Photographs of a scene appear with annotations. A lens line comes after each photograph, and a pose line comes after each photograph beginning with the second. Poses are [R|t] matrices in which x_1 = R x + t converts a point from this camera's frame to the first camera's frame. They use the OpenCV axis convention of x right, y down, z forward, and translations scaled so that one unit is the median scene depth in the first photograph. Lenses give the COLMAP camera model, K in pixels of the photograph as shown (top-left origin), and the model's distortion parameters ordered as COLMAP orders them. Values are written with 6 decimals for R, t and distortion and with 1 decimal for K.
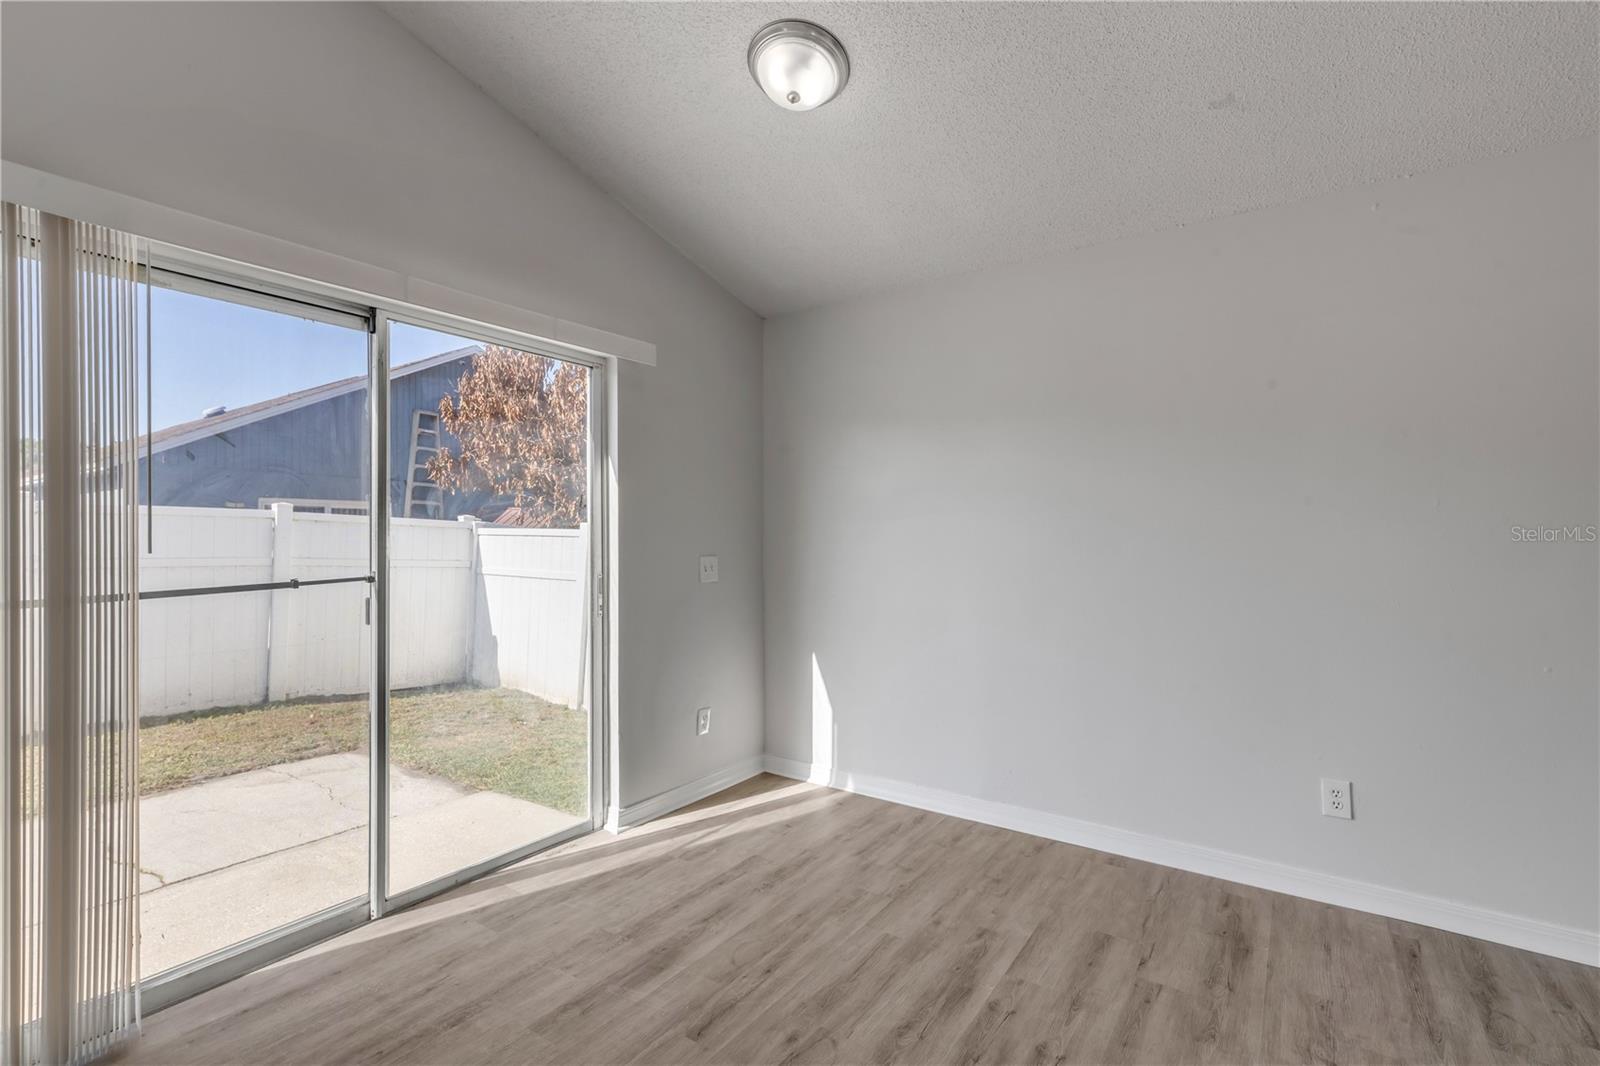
lens RADIAL K [[719.1, 0, 804.3], [0, 719.1, 532.1], [0, 0, 1]] dist [0.011681, -0.003840]
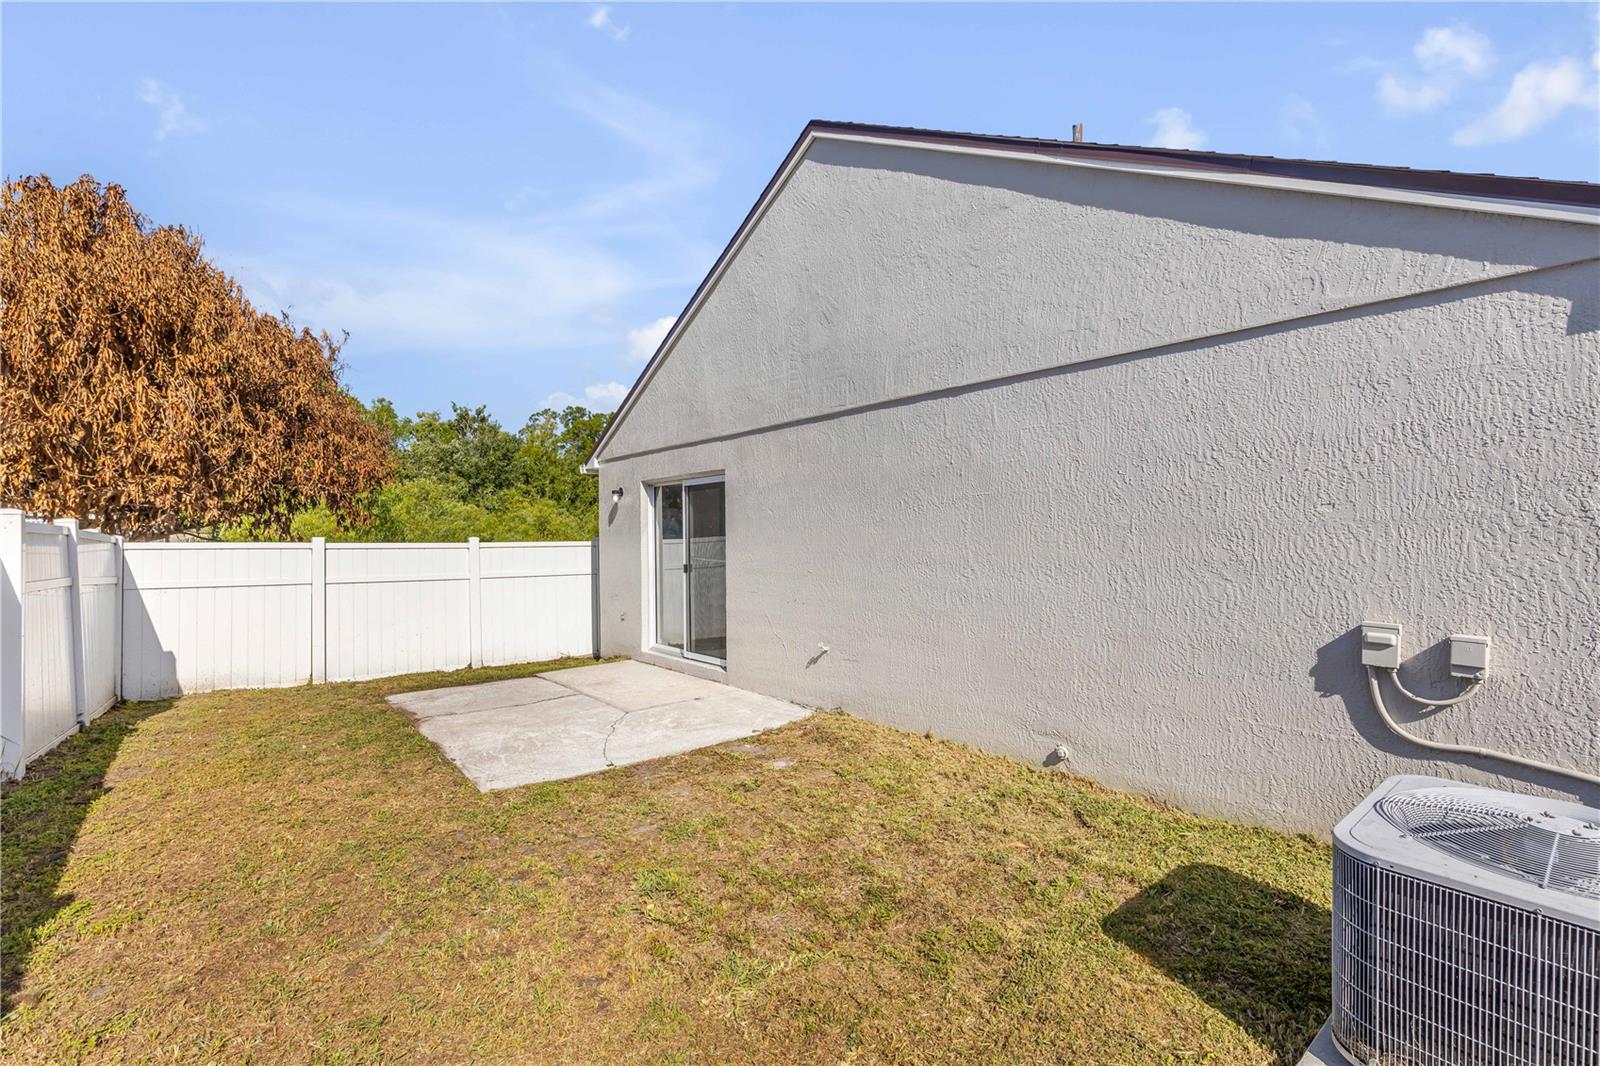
lens RADIAL K [[719.1, 0, 804.3], [0, 719.1, 532.1], [0, 0, 1]] dist [0.011681, -0.003840]
pose [[0.233288, 0.003391, 0.972402, -1.181726], [0.000502, 0.999993, -0.003608, -0.015316], [-0.972407, 0.001330, 0.233285, -0.094361]]
